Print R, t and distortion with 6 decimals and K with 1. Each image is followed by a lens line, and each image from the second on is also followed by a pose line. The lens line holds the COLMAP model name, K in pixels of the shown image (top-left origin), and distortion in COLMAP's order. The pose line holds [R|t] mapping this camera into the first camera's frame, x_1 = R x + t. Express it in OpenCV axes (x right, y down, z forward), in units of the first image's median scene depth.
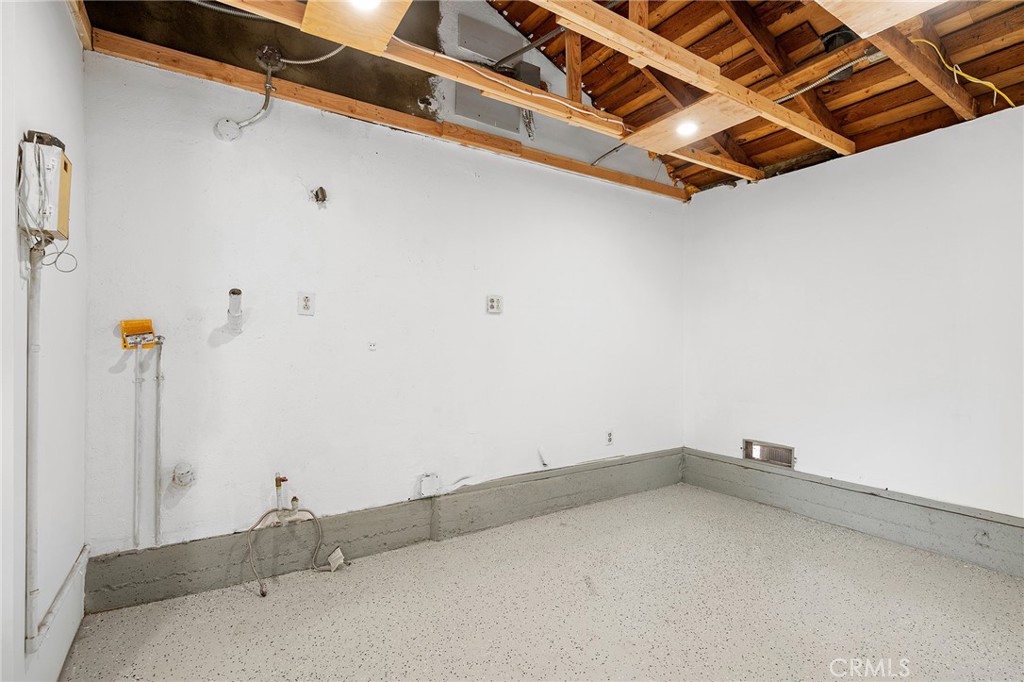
lens RADIAL K [[485.3, 0, 512.0], [0, 485.3, 341.0], [0, 0, 1]] dist [-0.001914, -0.000391]
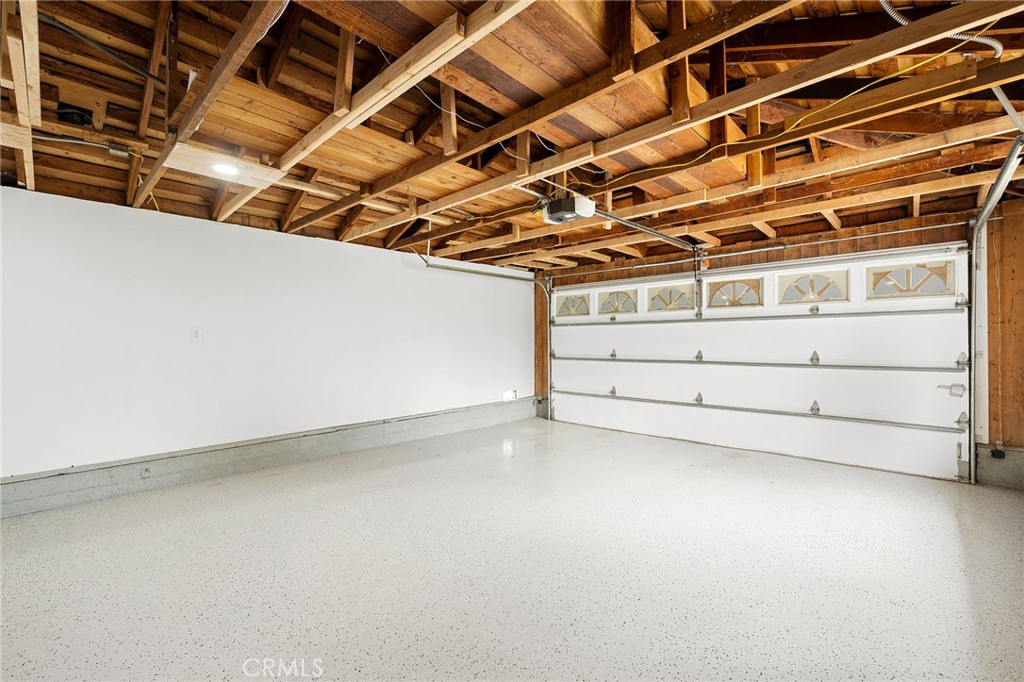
lens RADIAL K [[434.1, 0, 512.0], [0, 434.1, 341.0], [0, 0, 1]] dist [-0.000047, -0.000004]
pose [[-0.232394, -0.002603, 0.972618, -0.640926], [-0.005316, 0.999985, 0.001406, -0.036440], [-0.972607, -0.004844, -0.232405, 0.138877]]
